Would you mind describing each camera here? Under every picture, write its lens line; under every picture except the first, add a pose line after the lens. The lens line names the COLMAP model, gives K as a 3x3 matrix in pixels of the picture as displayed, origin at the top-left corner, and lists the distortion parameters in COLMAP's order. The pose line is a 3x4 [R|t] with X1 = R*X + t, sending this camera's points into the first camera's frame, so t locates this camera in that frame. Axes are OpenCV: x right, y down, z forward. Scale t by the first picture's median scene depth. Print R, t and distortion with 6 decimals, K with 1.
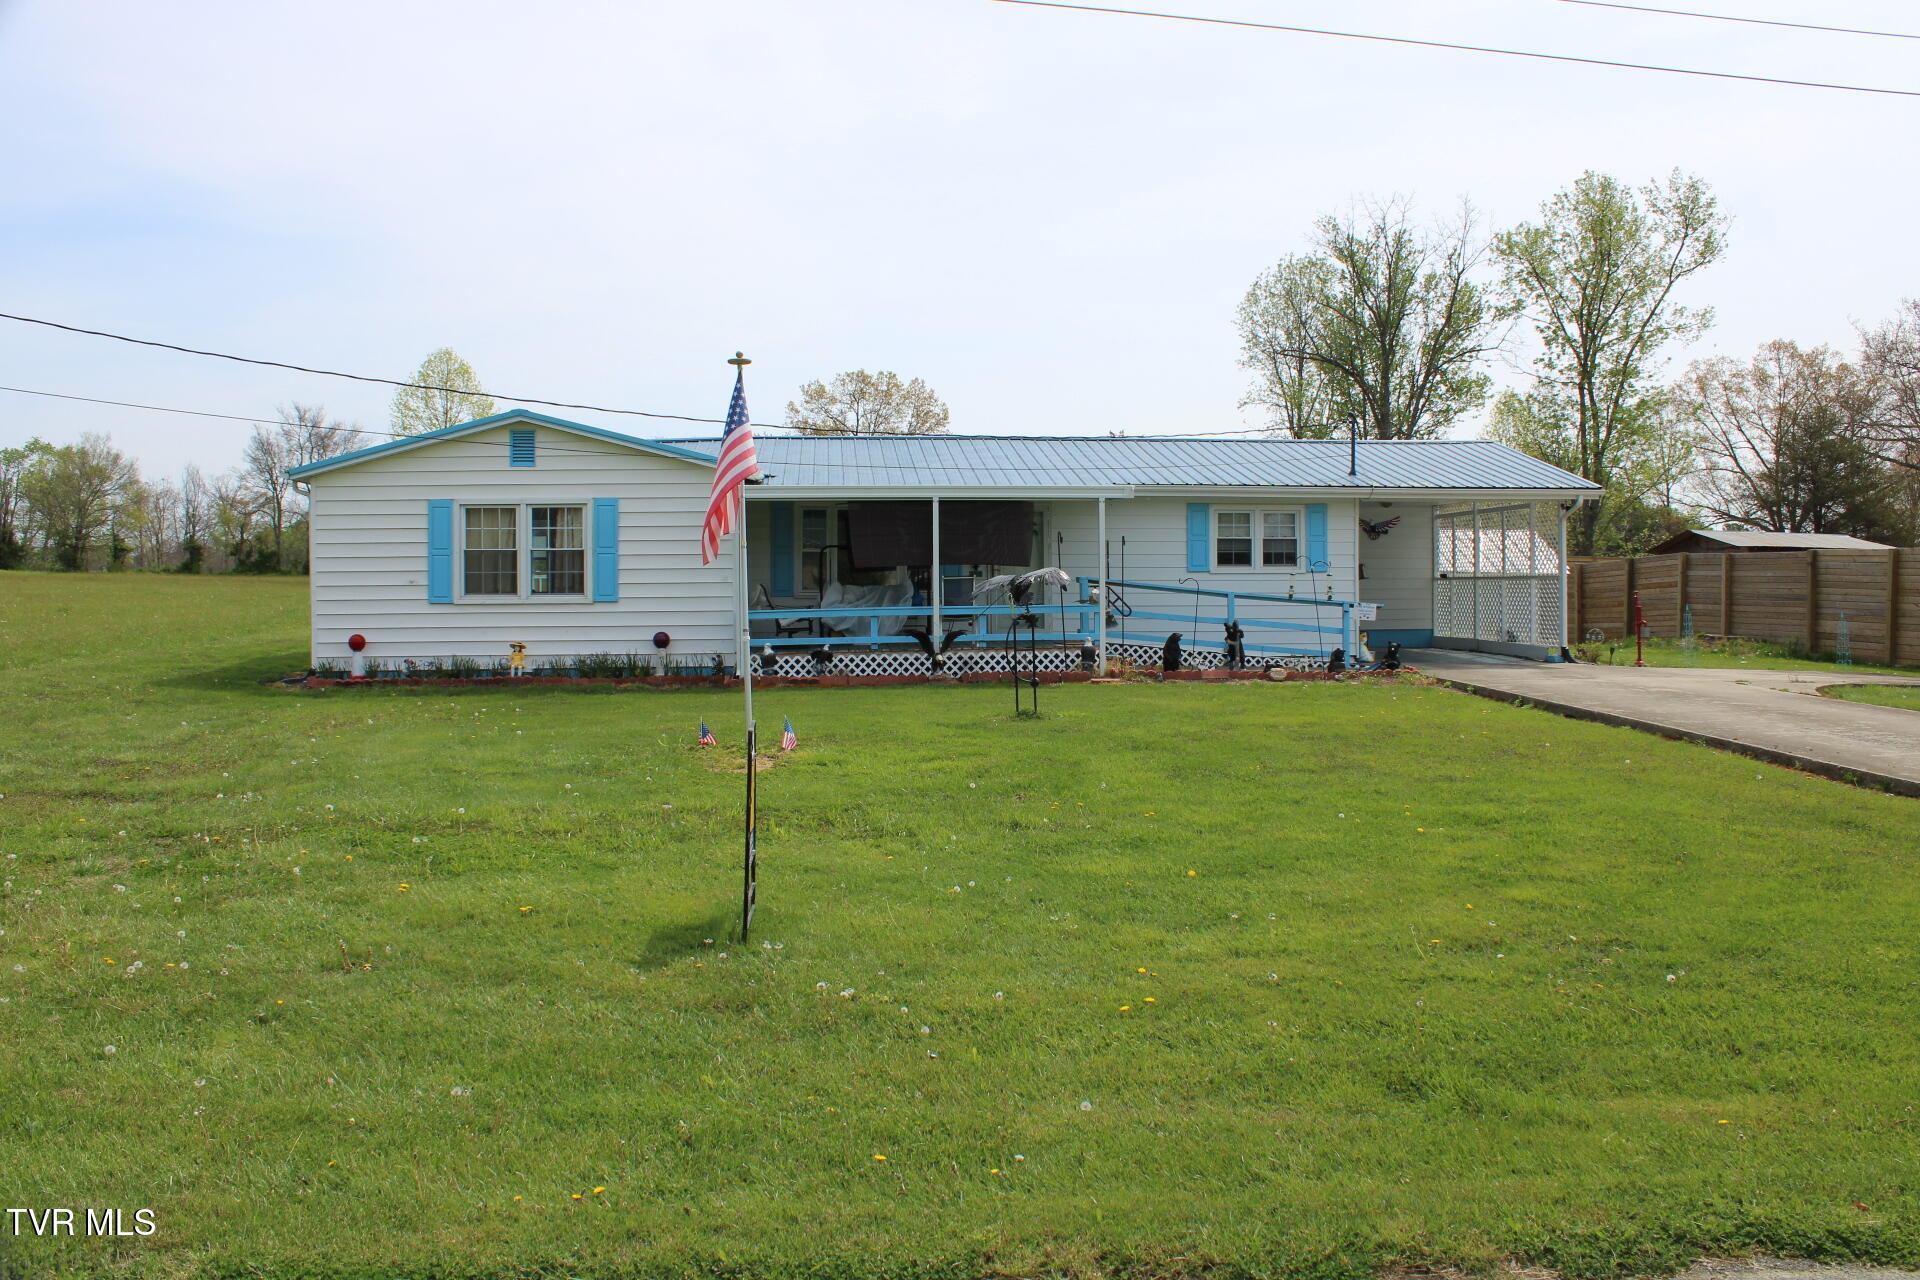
lens RADIAL K [[1604.8, 0, 960.0], [0, 1604.8, 640.0], [0, 0, 1]] dist [-0.130320, -0.002134]
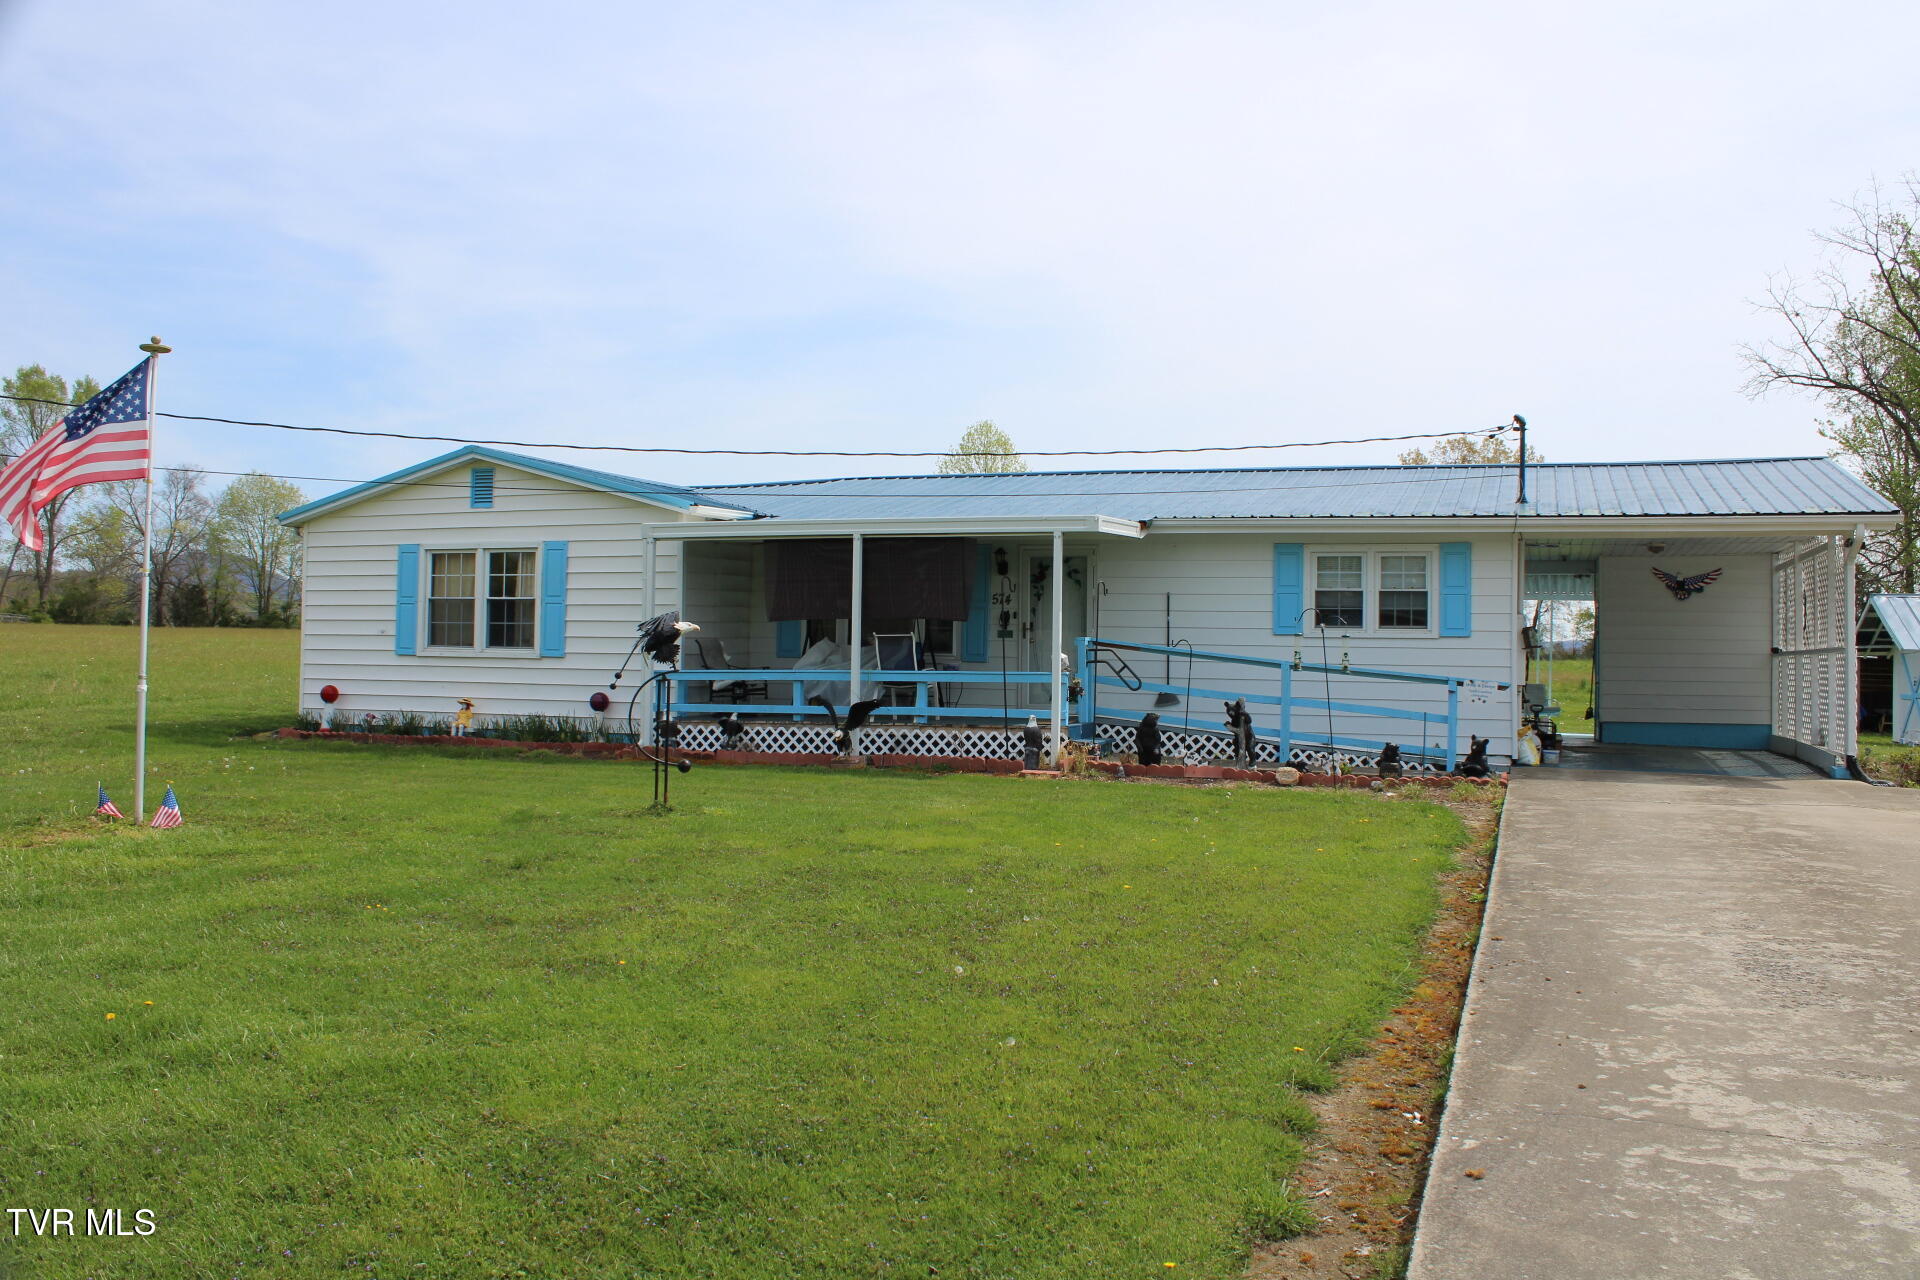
lens RADIAL K [[1604.8, 0, 960.0], [0, 1604.8, 640.0], [0, 0, 1]] dist [-0.130320, -0.002134]
pose [[0.902927, 0.013173, -0.429592, 0.370633], [-0.035218, 0.998437, -0.043406, -0.002957], [0.428348, 0.054321, 0.901979, 0.296108]]
